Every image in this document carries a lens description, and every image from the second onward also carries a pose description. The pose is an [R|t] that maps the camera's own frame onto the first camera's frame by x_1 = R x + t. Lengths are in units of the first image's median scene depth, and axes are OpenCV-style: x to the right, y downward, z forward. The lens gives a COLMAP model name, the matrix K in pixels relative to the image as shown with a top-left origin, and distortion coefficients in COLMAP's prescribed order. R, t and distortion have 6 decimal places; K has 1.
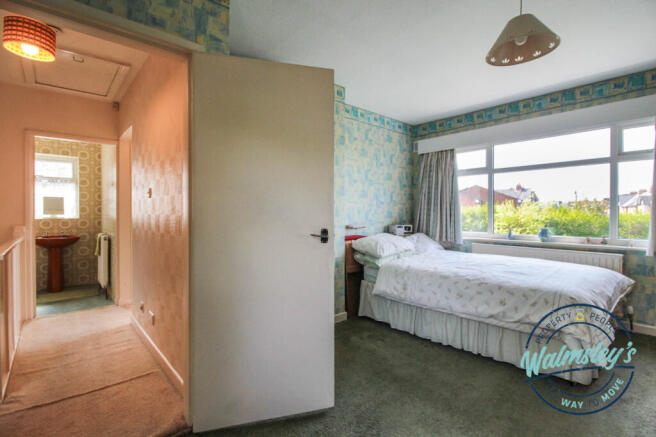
lens RADIAL K [[313.0, 0, 329.3], [0, 313.0, 210.0], [0, 0, 1]] dist [0.013519, -0.016727]
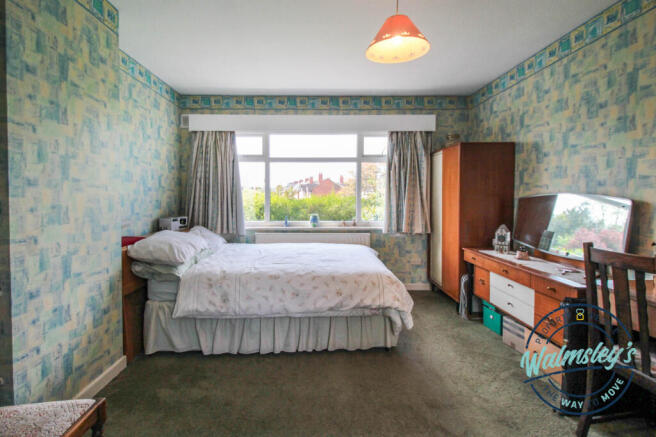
lens RADIAL K [[313.0, 0, 329.3], [0, 313.0, 210.0], [0, 0, 1]] dist [0.013519, -0.016727]
pose [[0.654447, -0.028899, 0.755555, -0.141578], [-0.007570, 0.998969, 0.044766, -0.011694], [-0.756070, -0.035016, 0.653554, 0.228413]]
